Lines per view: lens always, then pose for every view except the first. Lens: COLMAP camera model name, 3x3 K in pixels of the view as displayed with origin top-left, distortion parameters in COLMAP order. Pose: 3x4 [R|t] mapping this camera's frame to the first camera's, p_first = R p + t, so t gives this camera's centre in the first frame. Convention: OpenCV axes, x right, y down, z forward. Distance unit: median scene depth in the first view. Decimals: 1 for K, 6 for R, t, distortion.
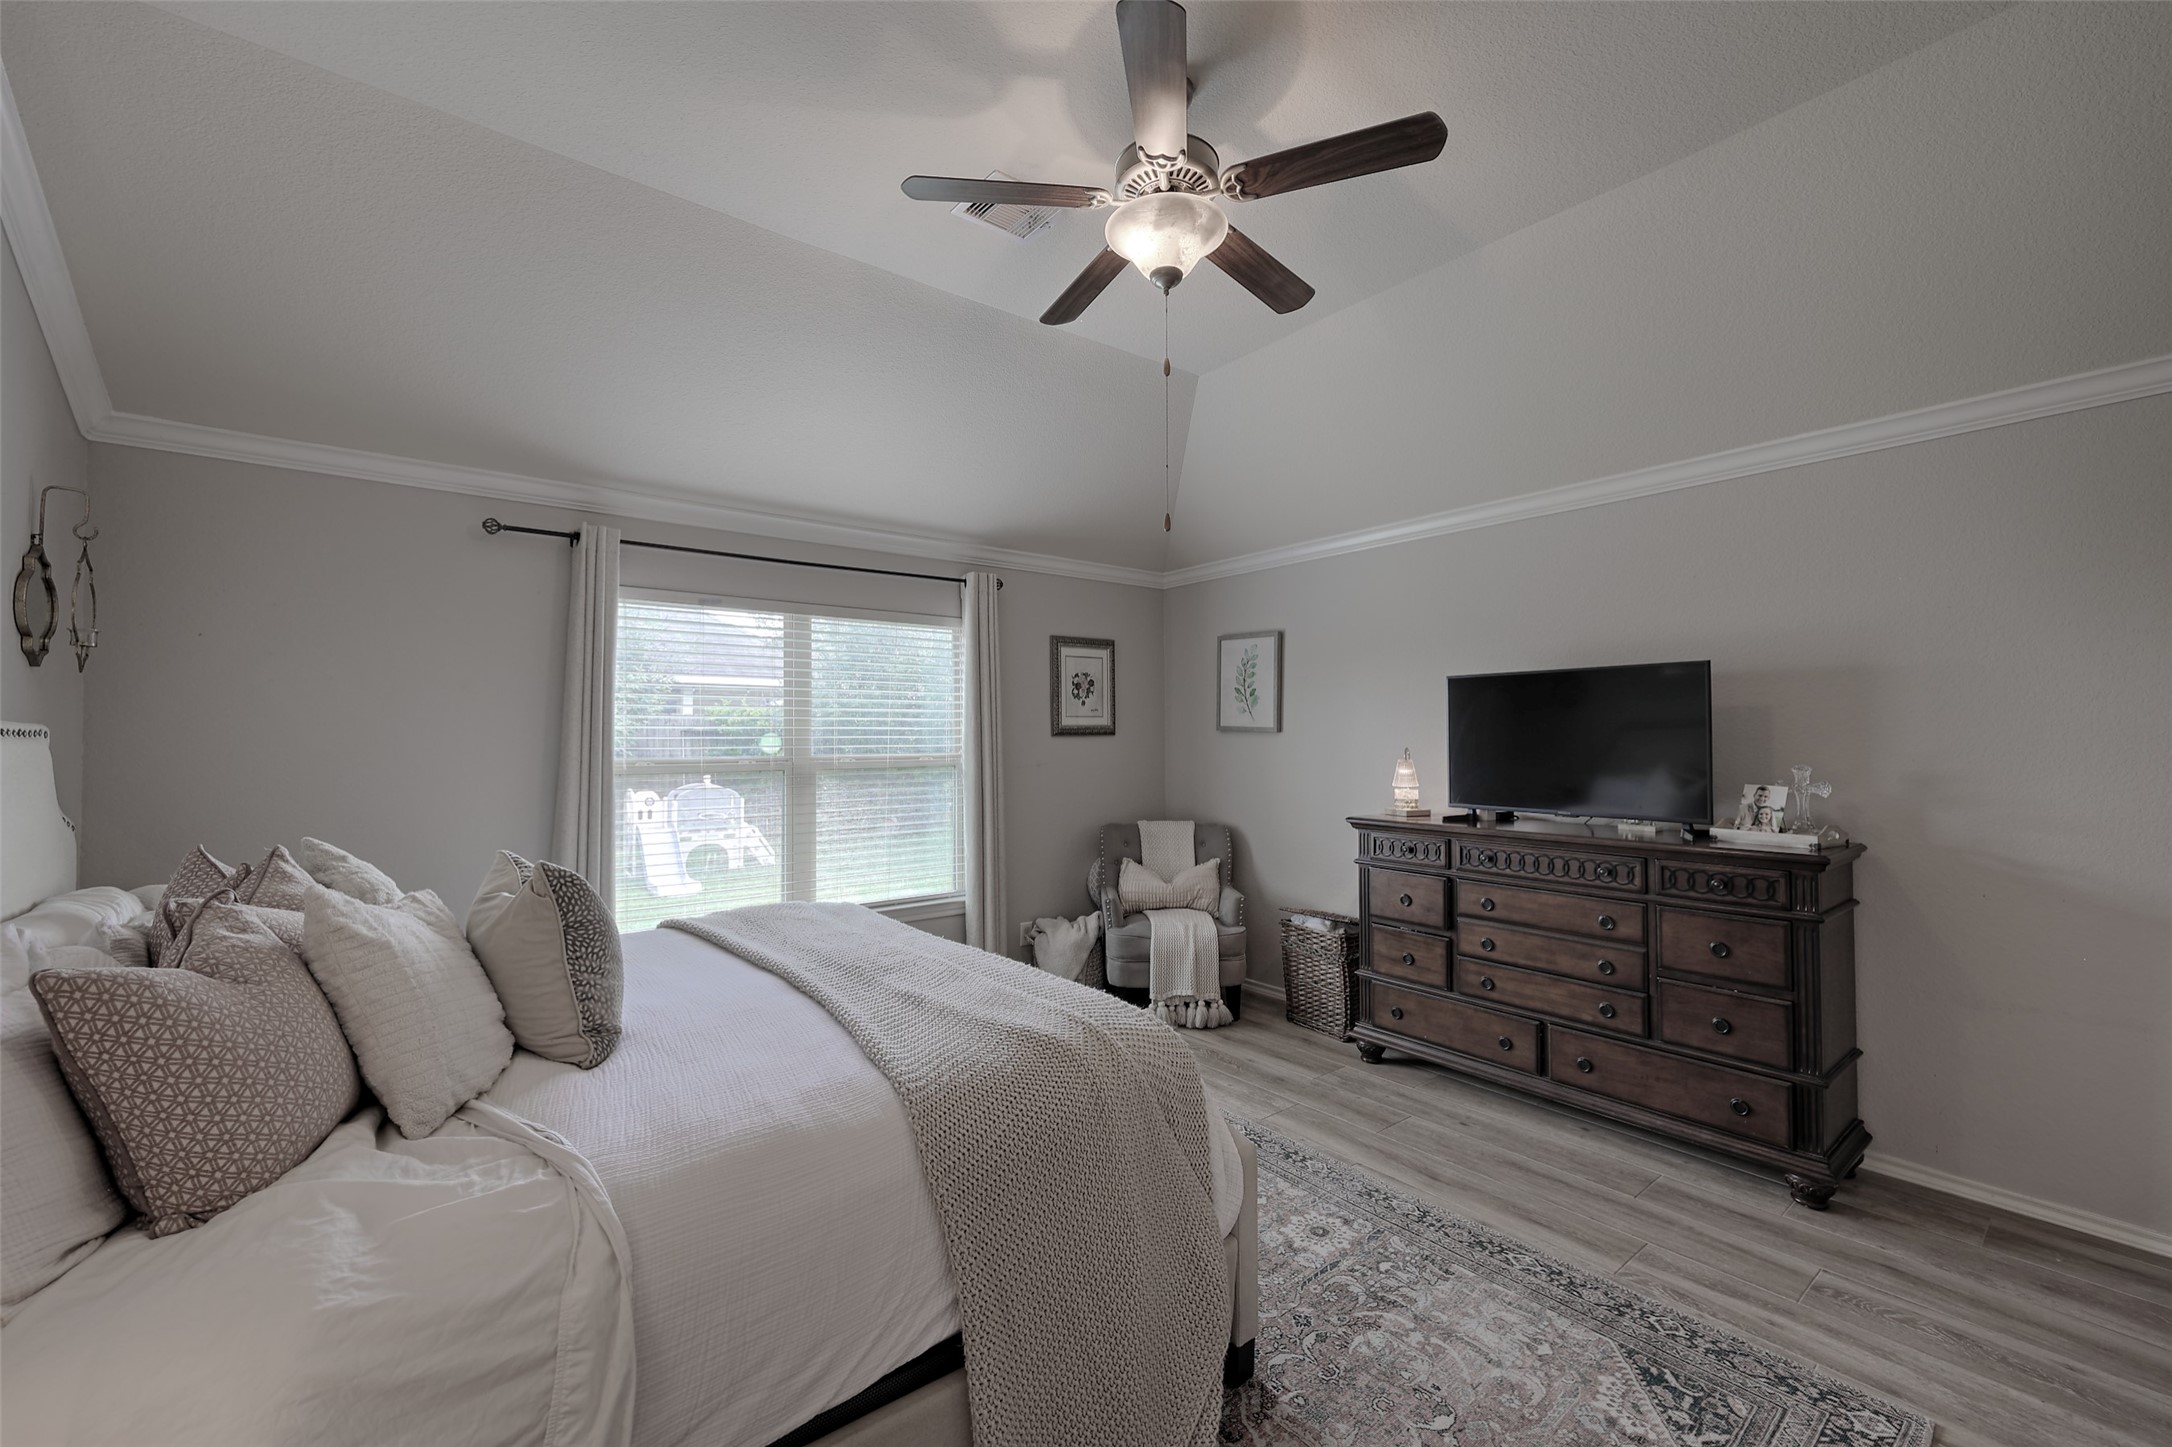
lens RADIAL K [[878.9, 0, 1088.6], [0, 878.9, 724.9], [0, 0, 1]] dist [-0.000028, 0.000089]
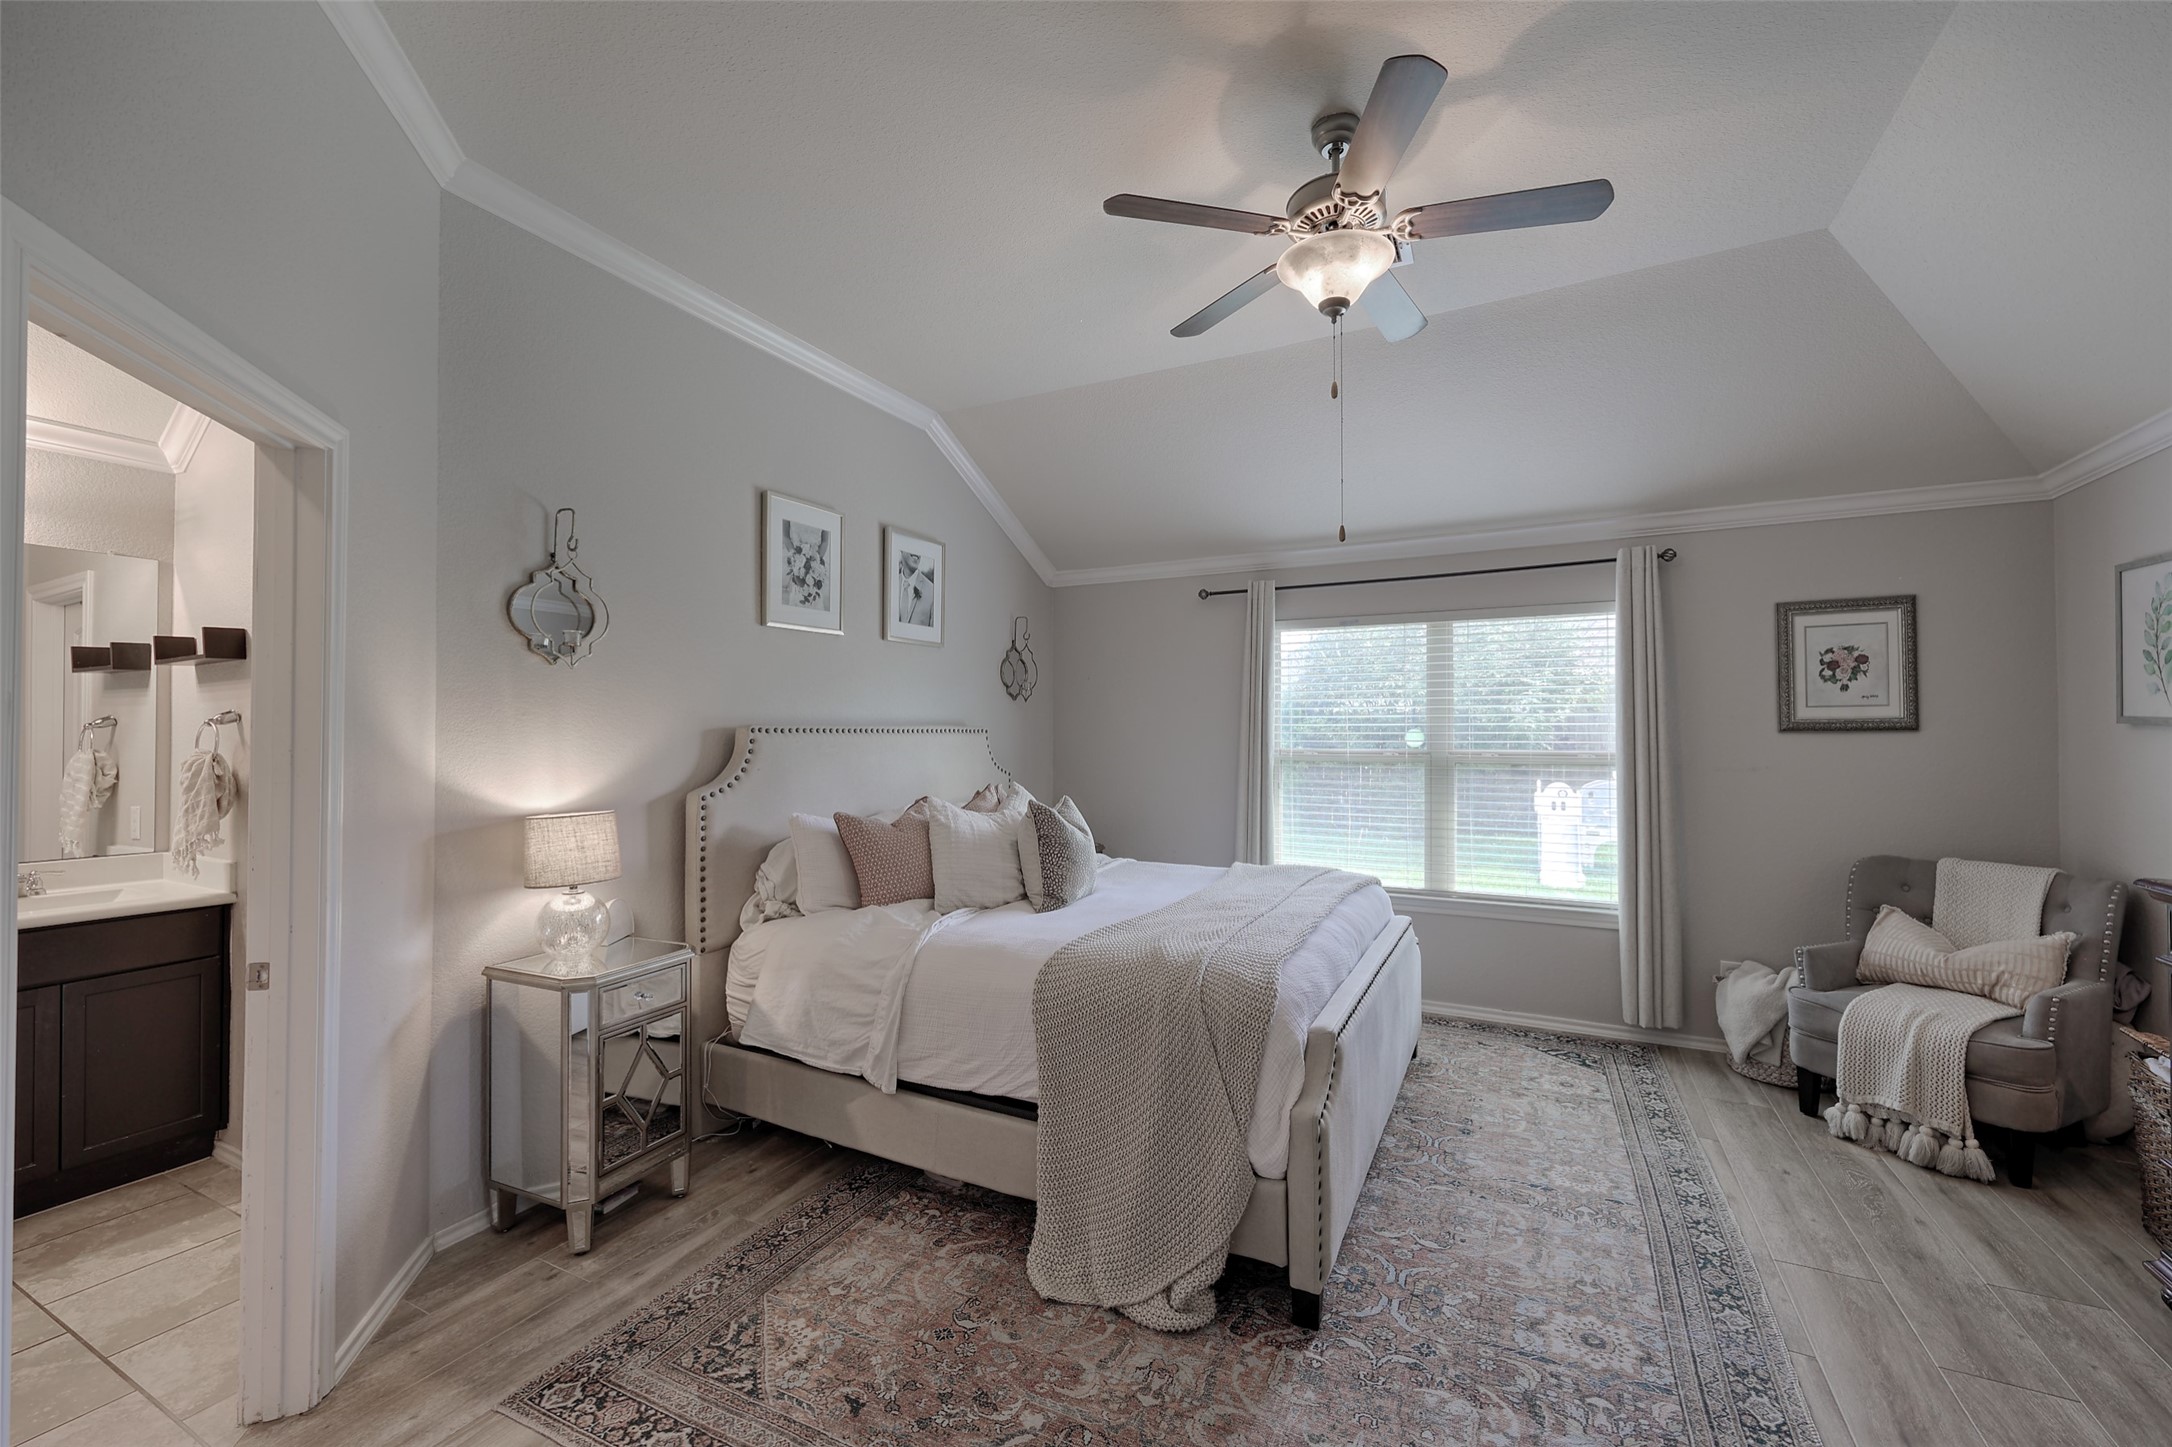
lens RADIAL K [[878.9, 0, 1088.6], [0, 878.9, 724.9], [0, 0, 1]] dist [-0.000028, 0.000089]
pose [[0.412833, -0.004743, -0.910794, 0.479569], [0.012010, 0.999928, 0.000237, -0.001675], [0.910728, -0.011037, 0.412860, 0.141252]]
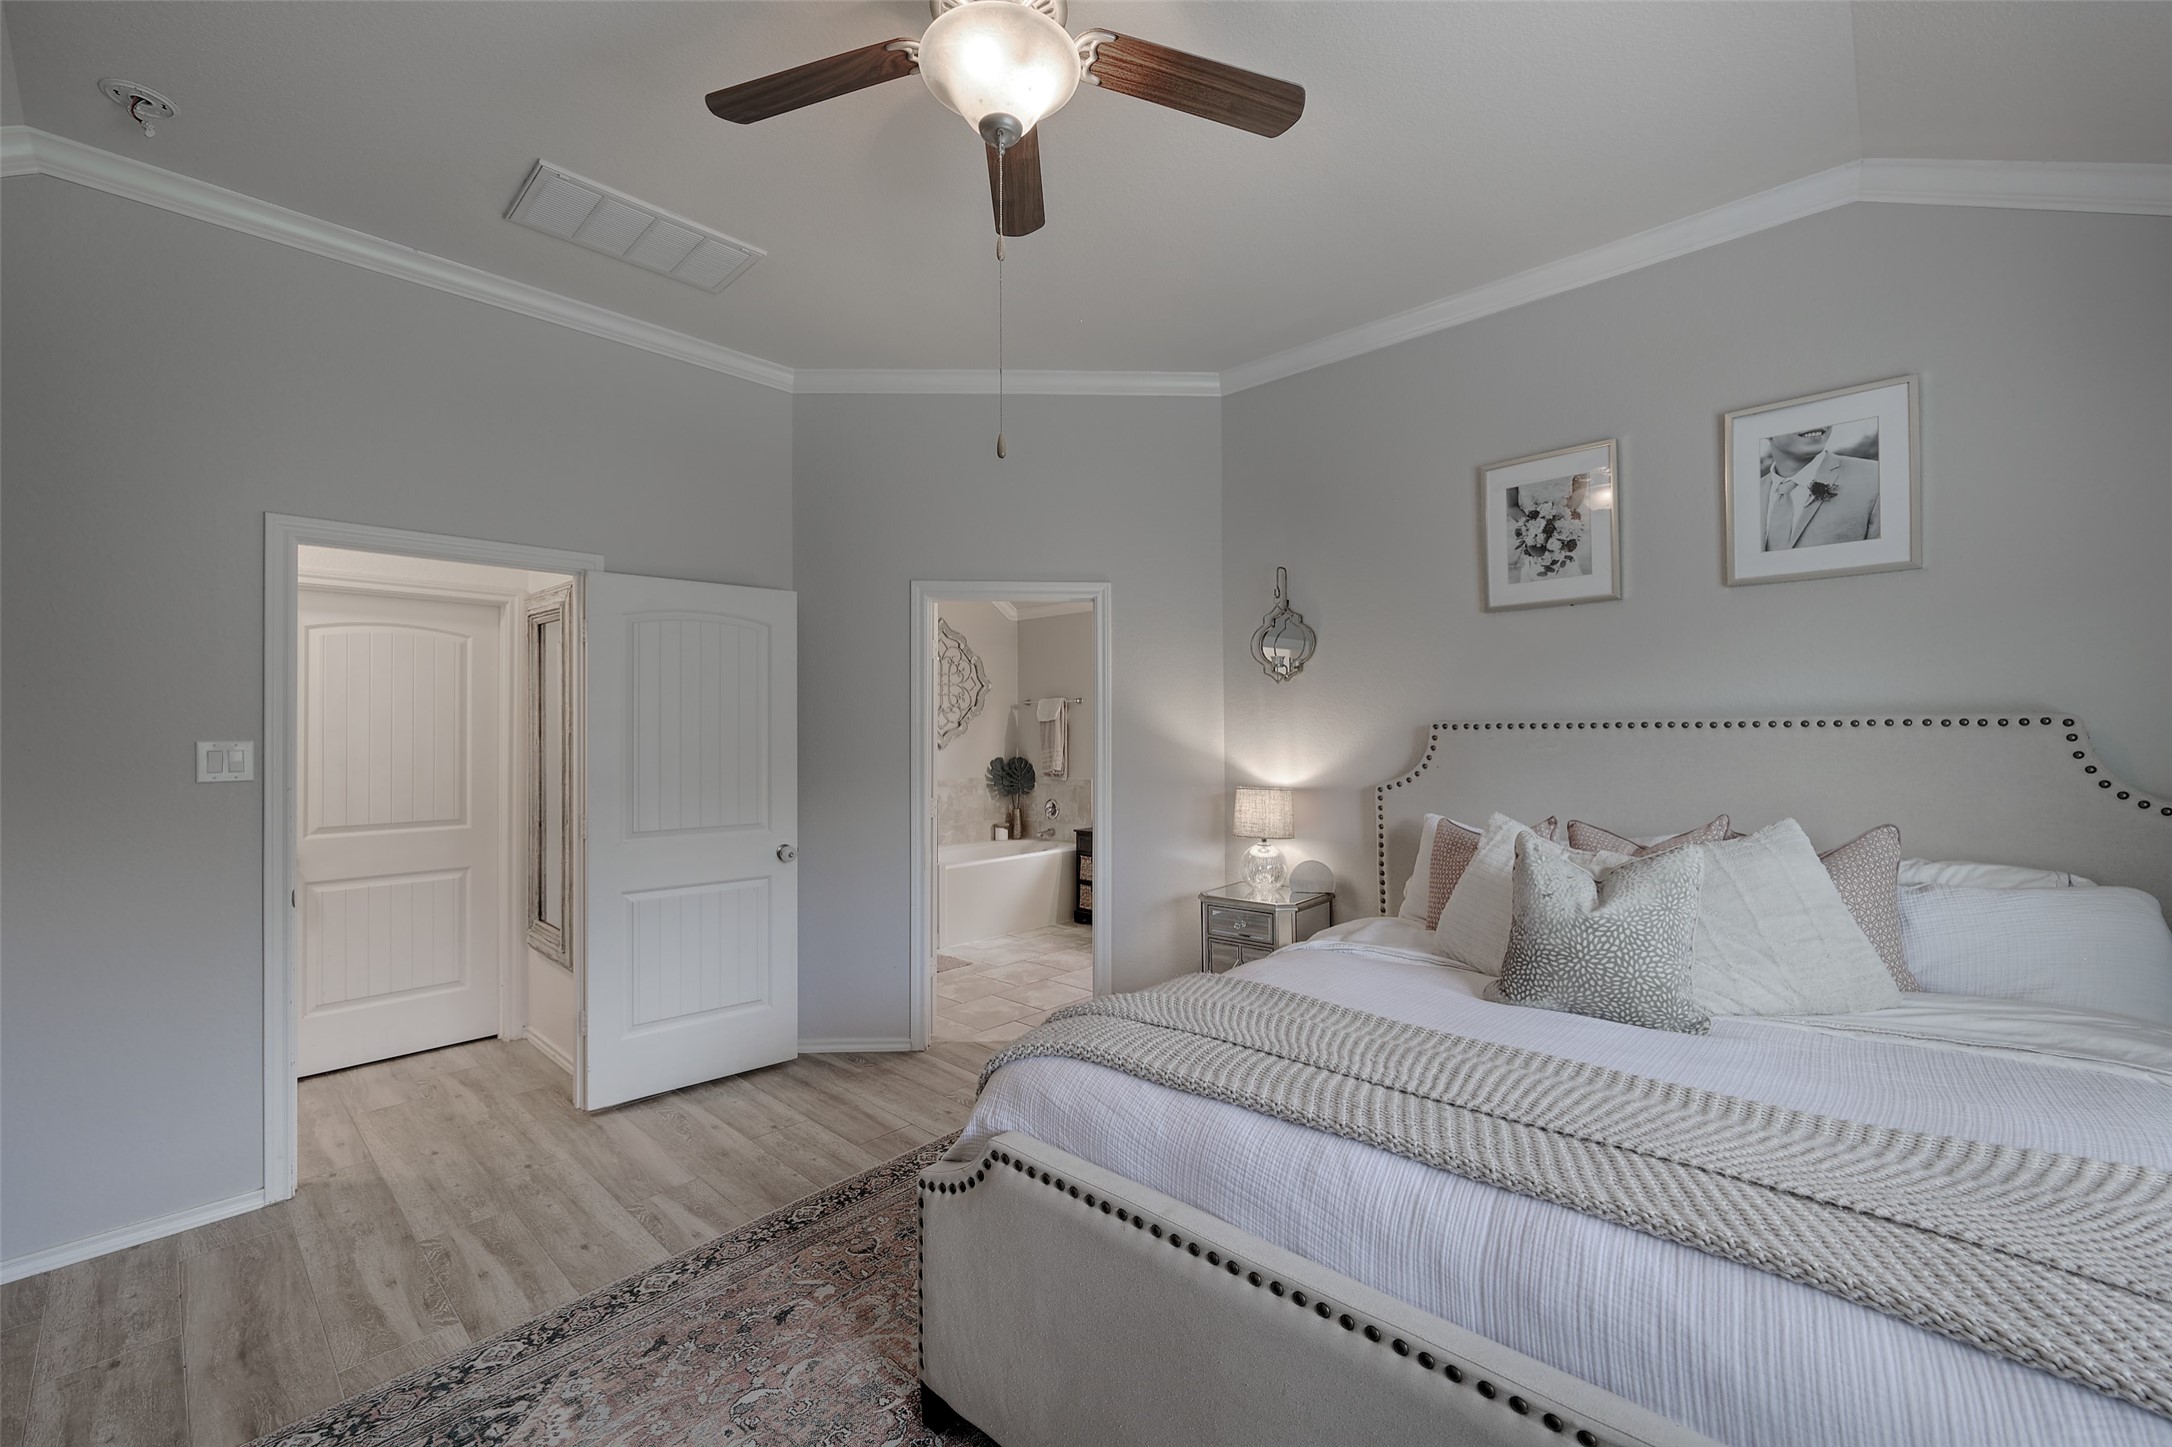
lens RADIAL K [[878.9, 0, 1088.6], [0, 878.9, 724.9], [0, 0, 1]] dist [-0.000028, 0.000089]
pose [[-0.989028, 0.008690, -0.147471, 0.065891], [0.011906, 0.999710, -0.020943, 0.010429], [0.147247, -0.022469, -0.988845, 0.893804]]
